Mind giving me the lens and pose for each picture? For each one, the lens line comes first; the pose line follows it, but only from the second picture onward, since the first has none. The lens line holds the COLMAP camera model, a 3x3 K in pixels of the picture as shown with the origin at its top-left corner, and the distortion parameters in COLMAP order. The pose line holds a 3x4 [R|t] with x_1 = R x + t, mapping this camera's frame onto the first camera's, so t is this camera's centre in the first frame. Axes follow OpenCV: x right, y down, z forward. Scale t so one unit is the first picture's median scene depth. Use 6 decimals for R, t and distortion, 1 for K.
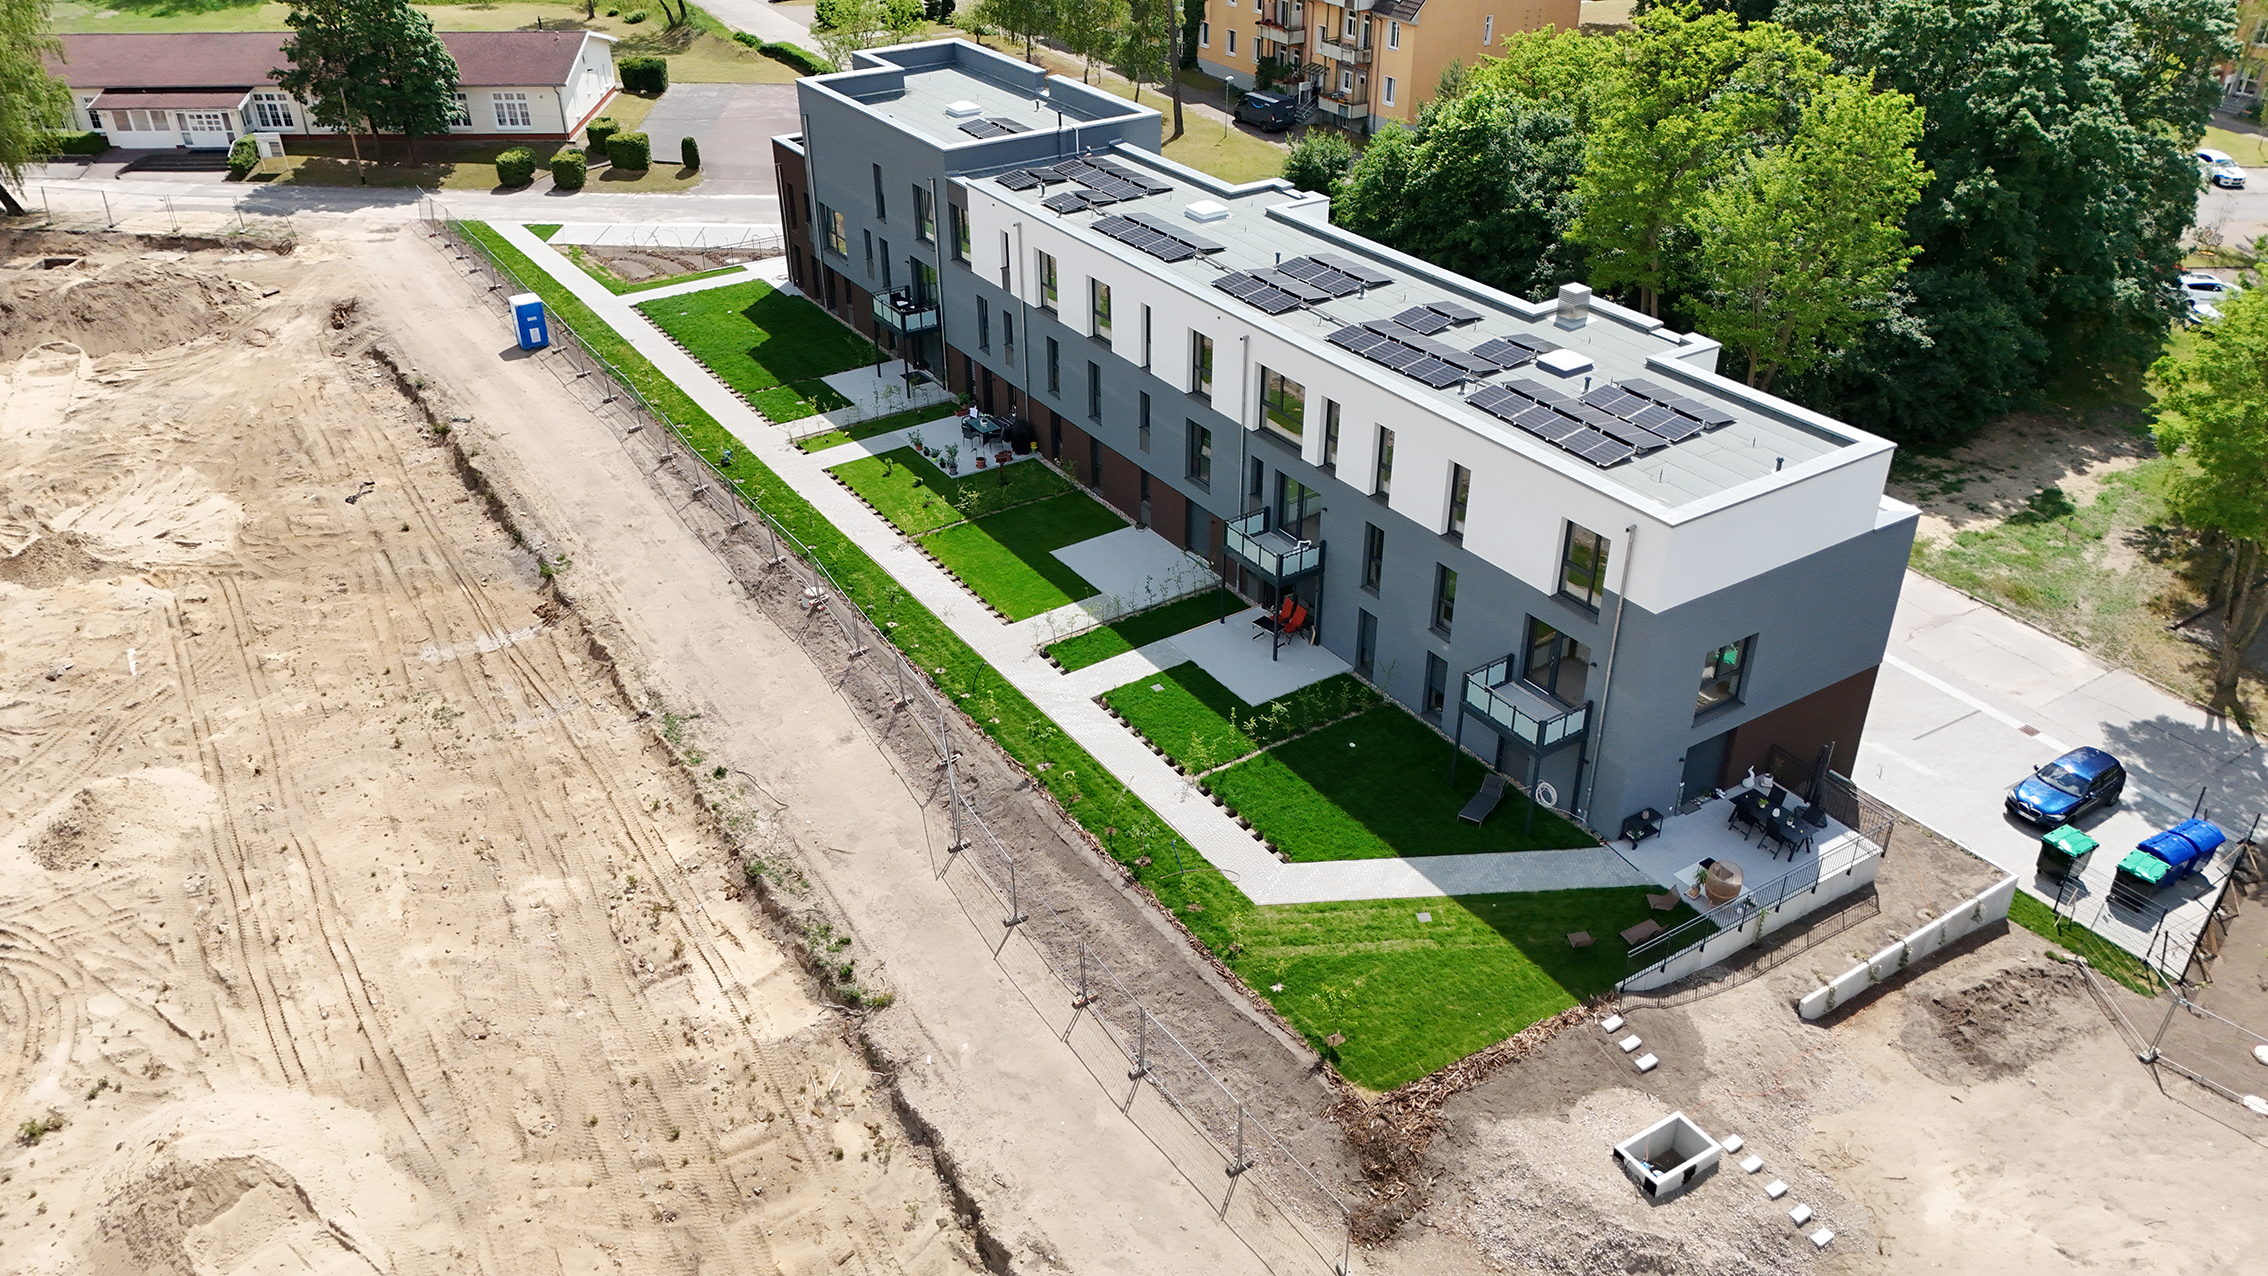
lens RADIAL K [[1660.2, 0, 1134.0], [0, 1660.2, 638.0], [0, 0, 1]] dist [0.050254, -0.002104]
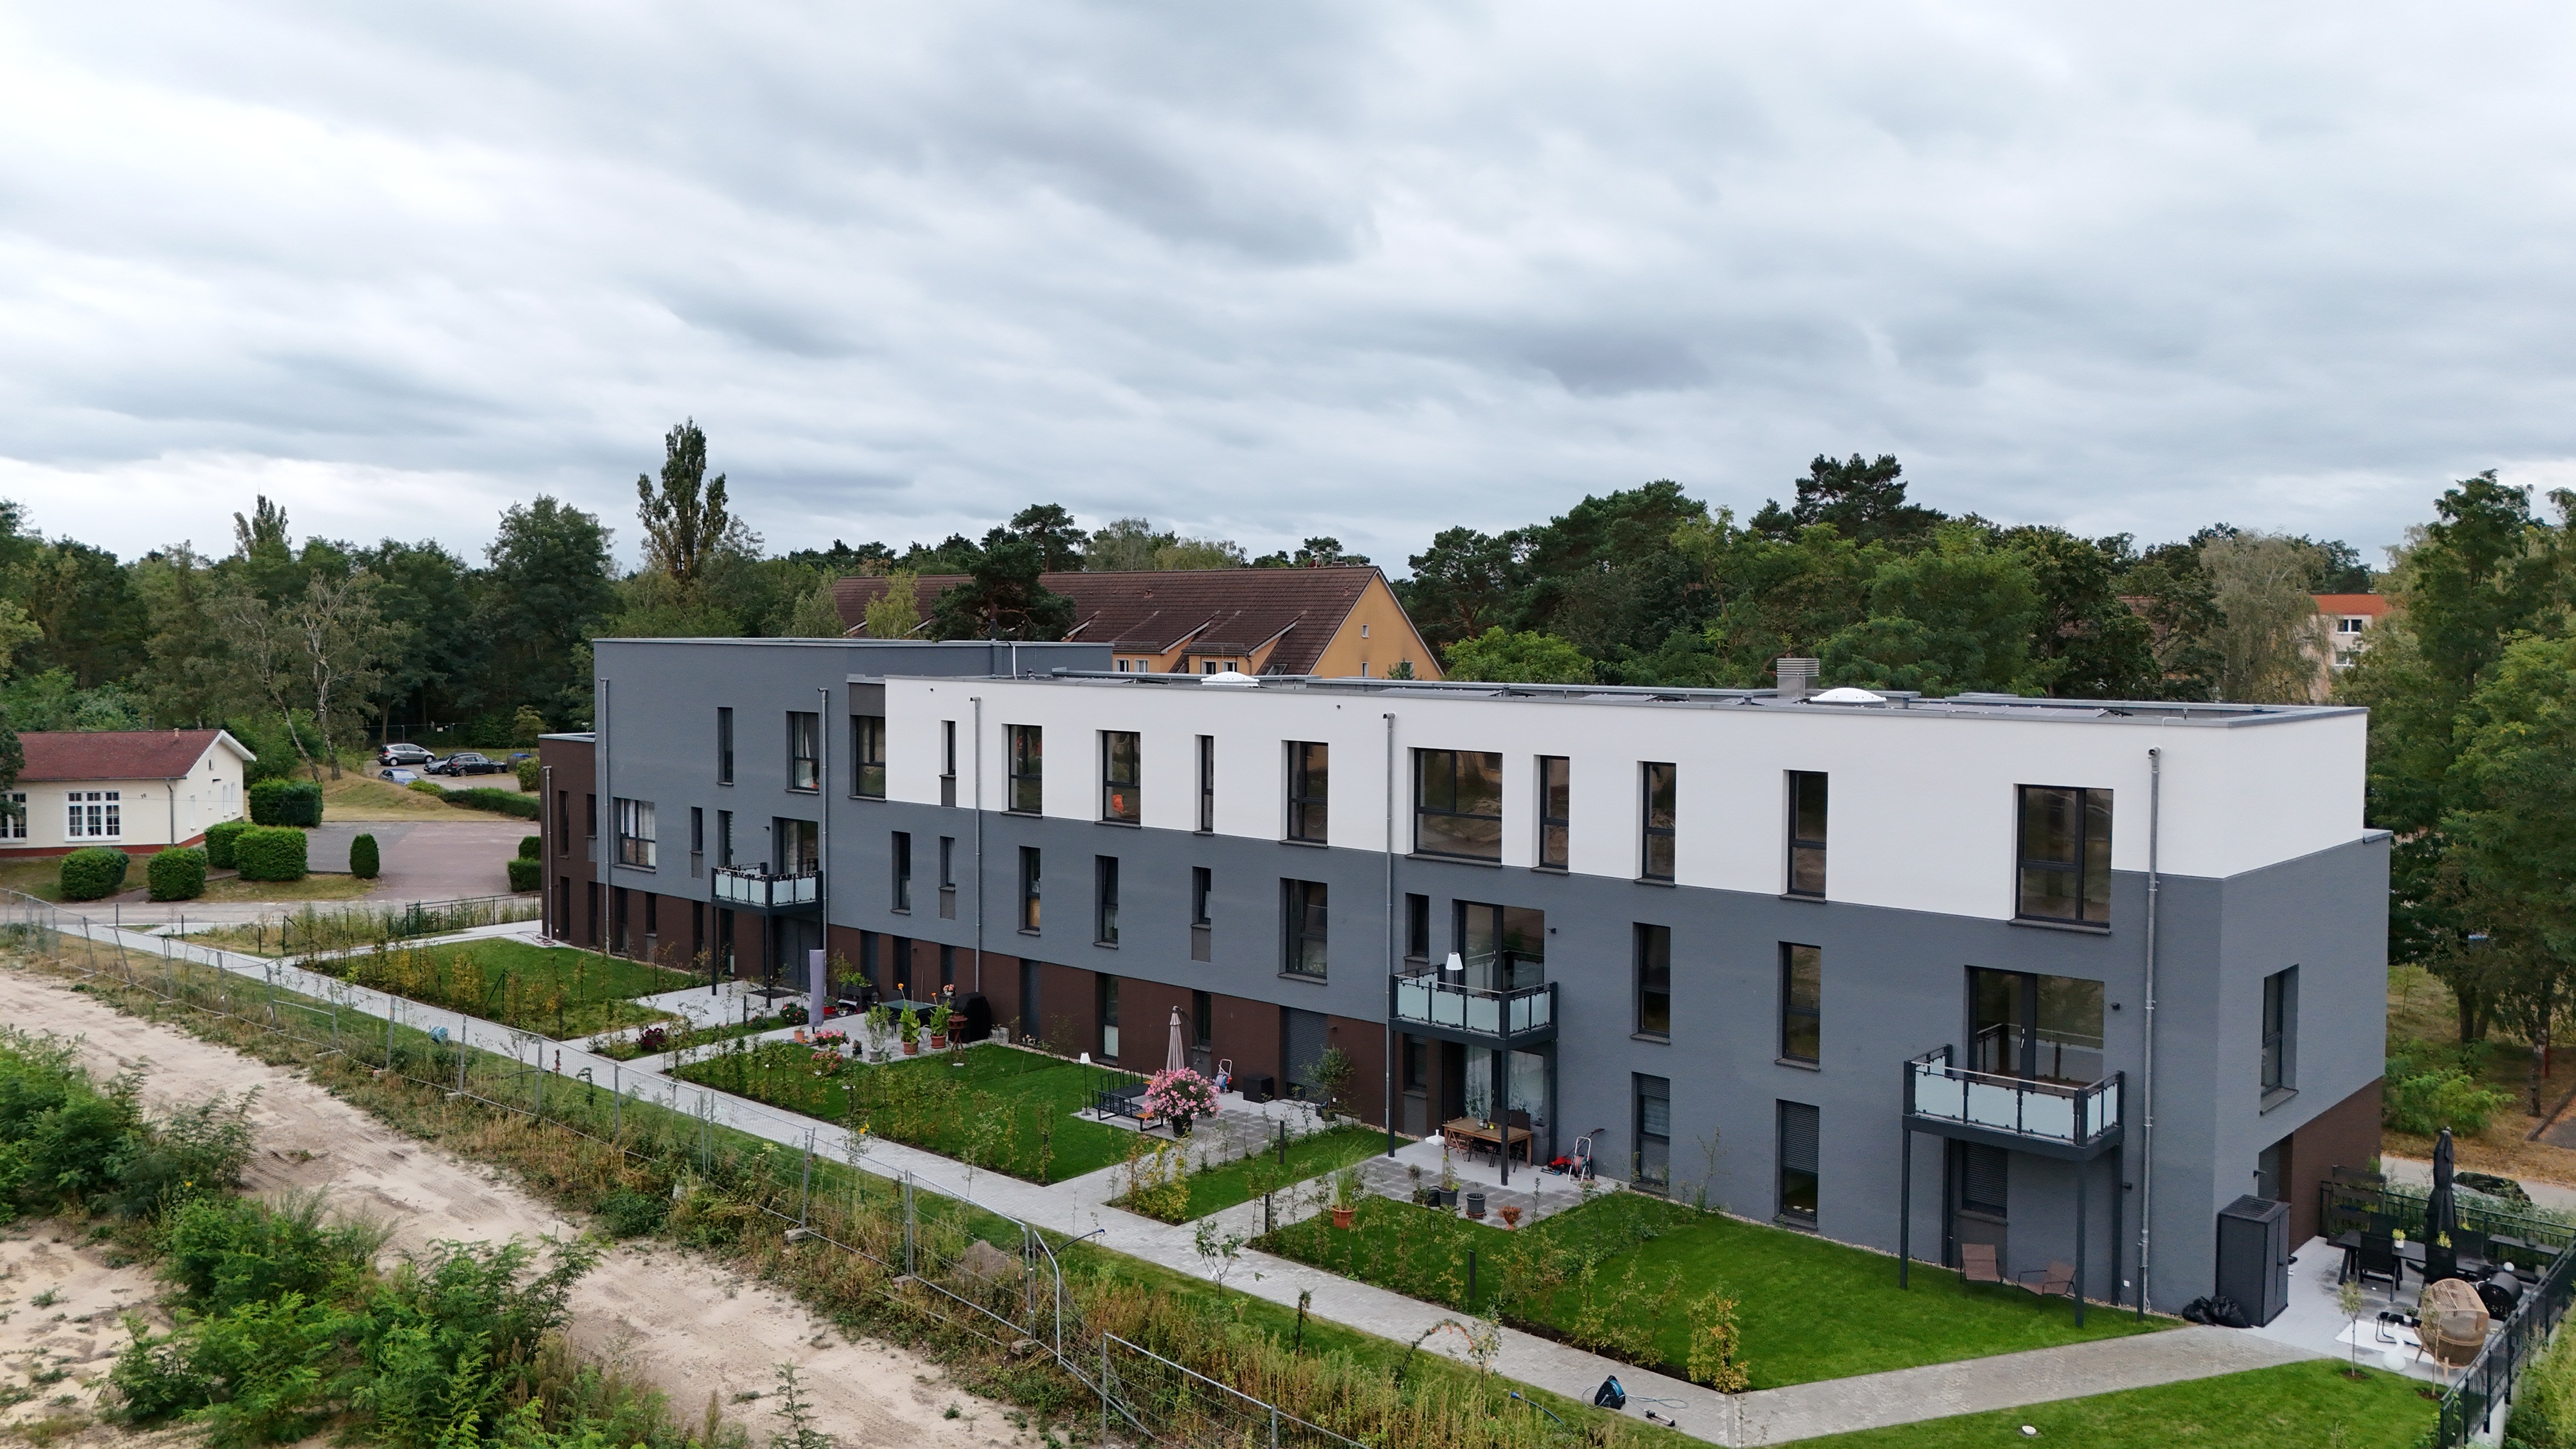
lens RADIAL K [[1885.6, 0, 1288.0], [0, 1885.6, 724.5], [0, 0, 1]] dist [0.050254, -0.002104]
pose [[0.966591, -0.002479, 0.256312, -0.164576], [0.123170, 0.881432, -0.455968, 0.165052], [-0.224791, 0.472305, 0.852289, 0.315155]]
